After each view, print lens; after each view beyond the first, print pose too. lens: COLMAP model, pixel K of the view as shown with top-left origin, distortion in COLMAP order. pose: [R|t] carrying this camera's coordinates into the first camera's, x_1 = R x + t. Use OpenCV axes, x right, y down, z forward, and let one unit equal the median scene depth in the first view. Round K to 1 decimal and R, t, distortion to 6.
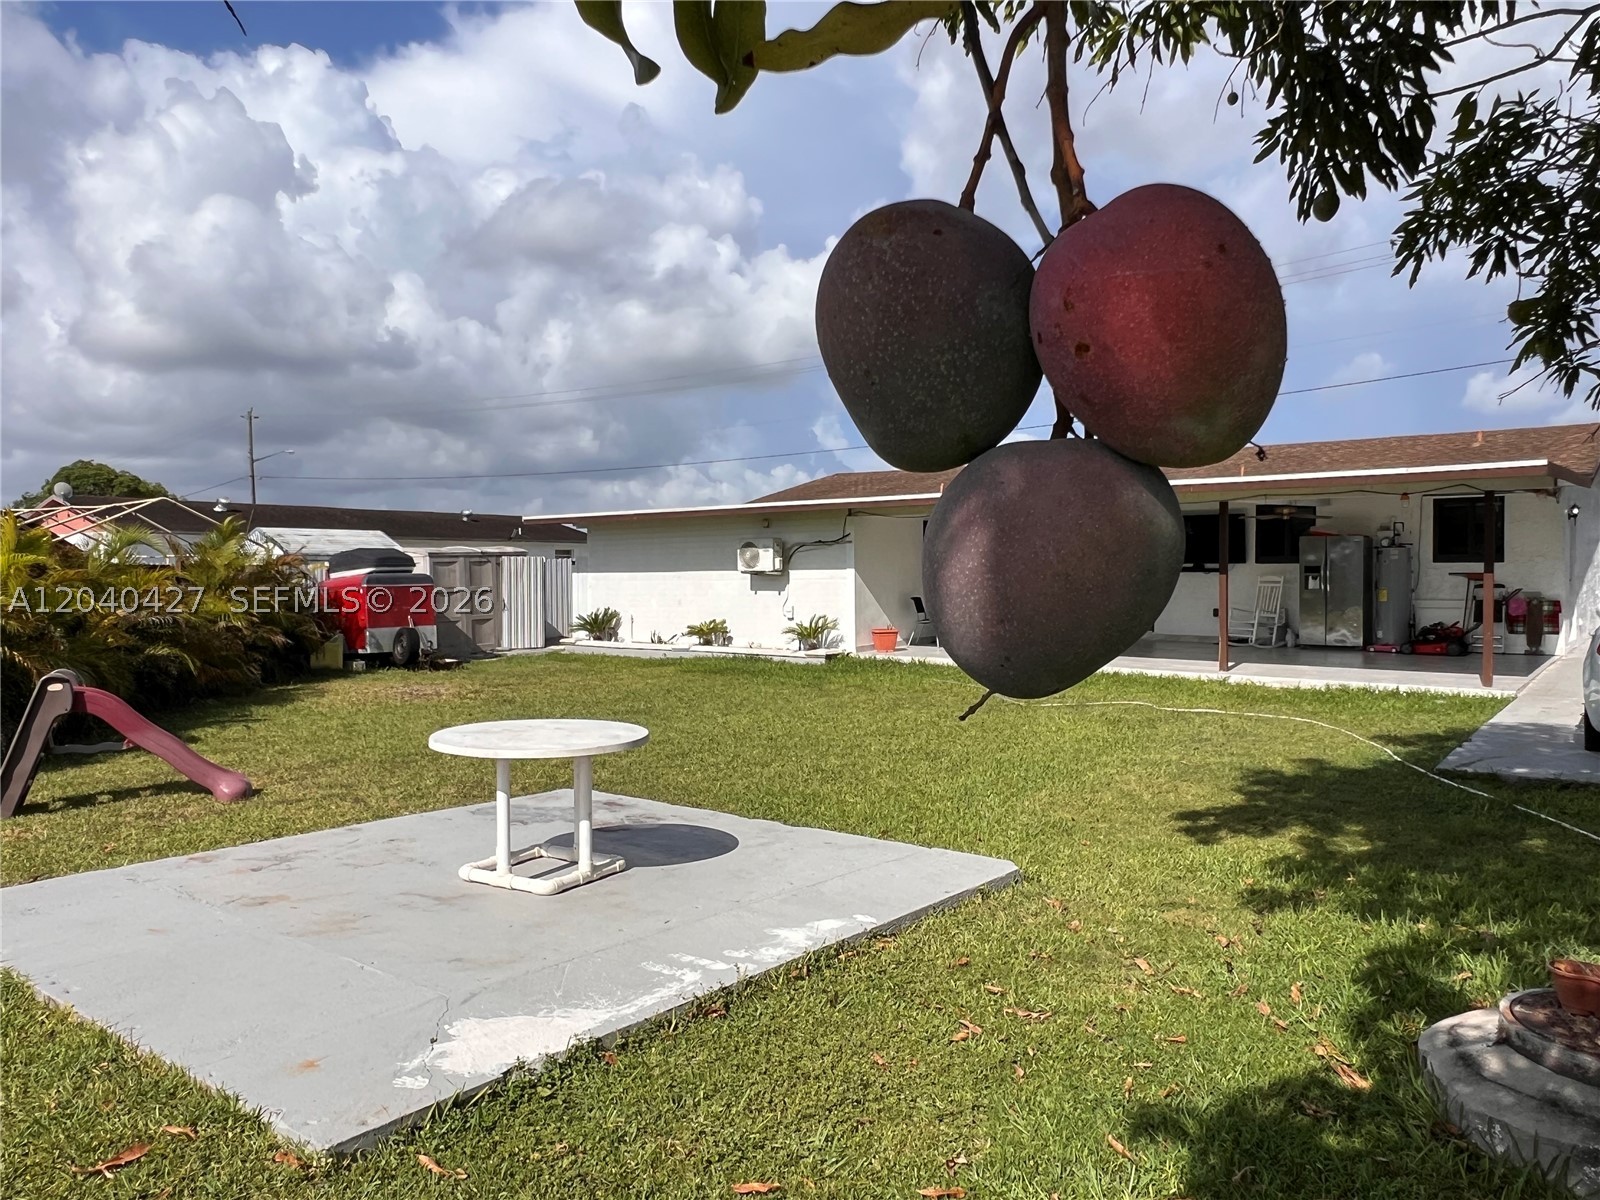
lens RADIAL K [[1167.5, 0, 789.8], [0, 1167.5, 600.7], [0, 0, 1]] dist [-0.000751, 0.001133]
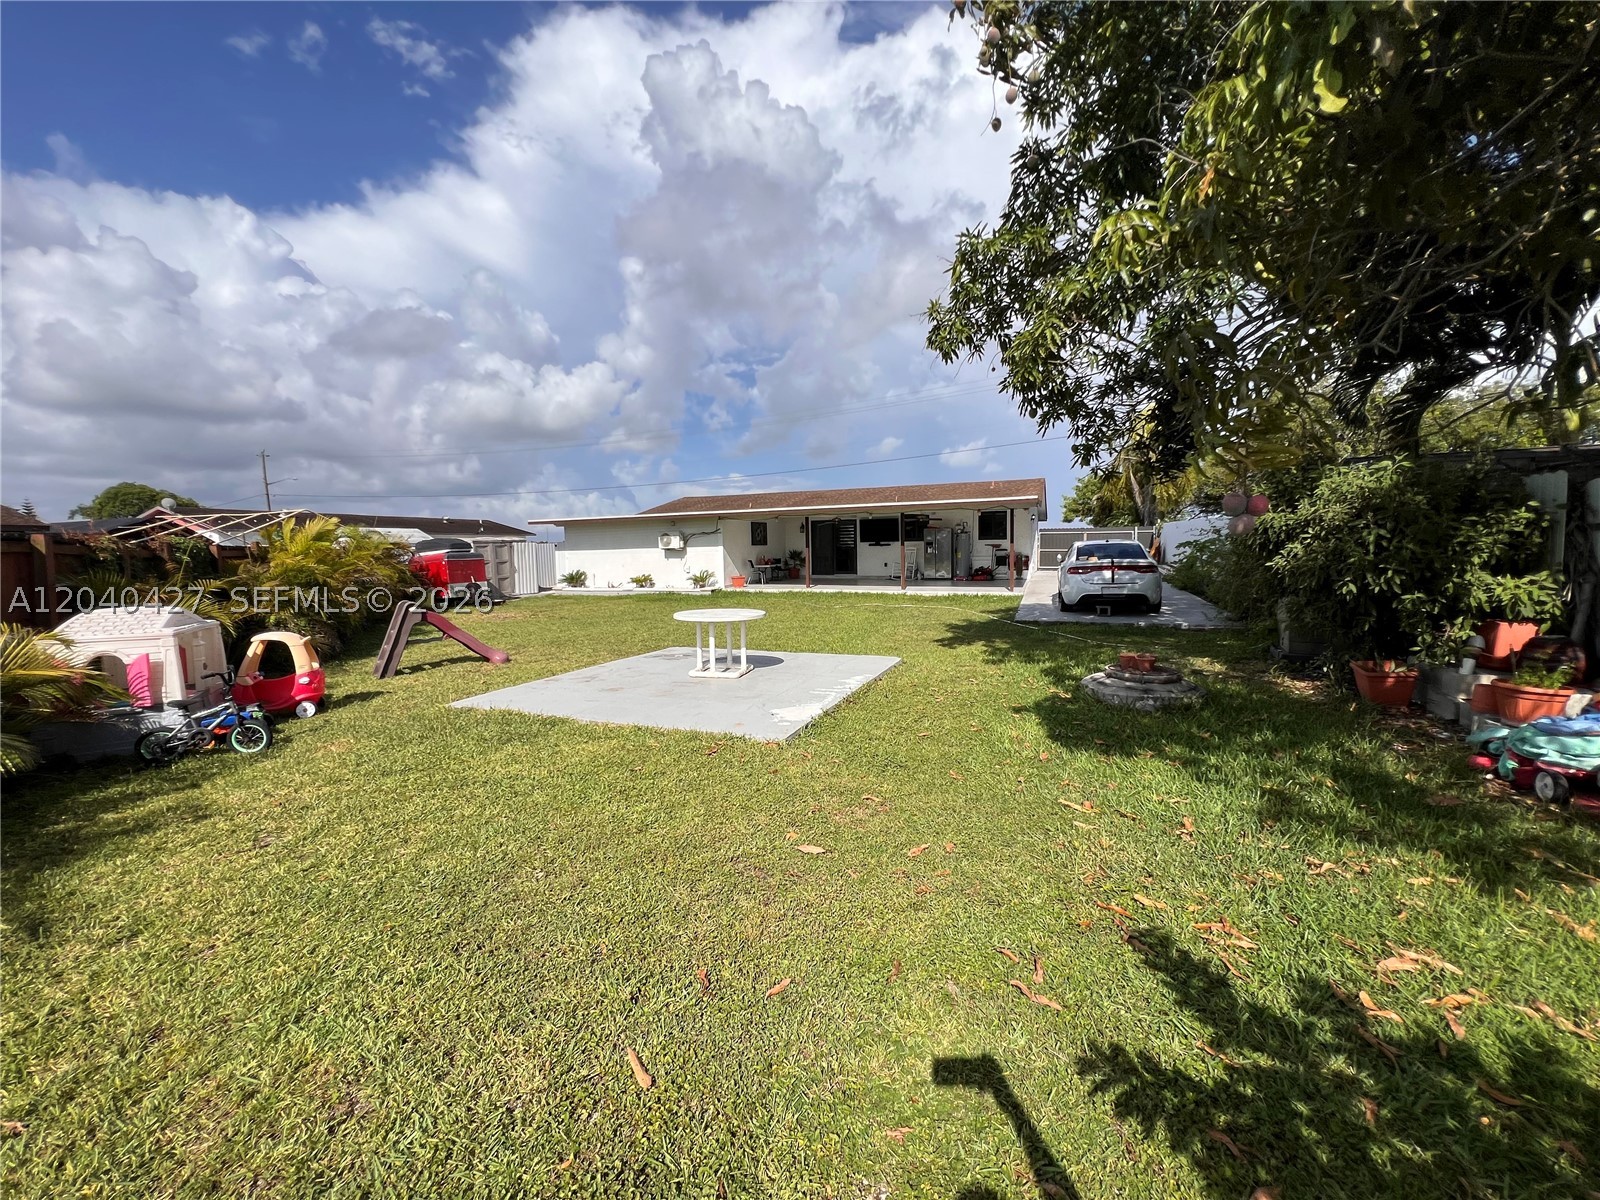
lens RADIAL K [[645.0, 0, 798.0], [0, 645.0, 591.6], [0, 0, 1]] dist [-0.000654, 0.000313]
pose [[0.954129, -0.033037, 0.297567, -0.148114], [0.021891, 0.998931, 0.040713, 0.007700], [-0.298594, -0.032332, 0.953832, -0.088963]]
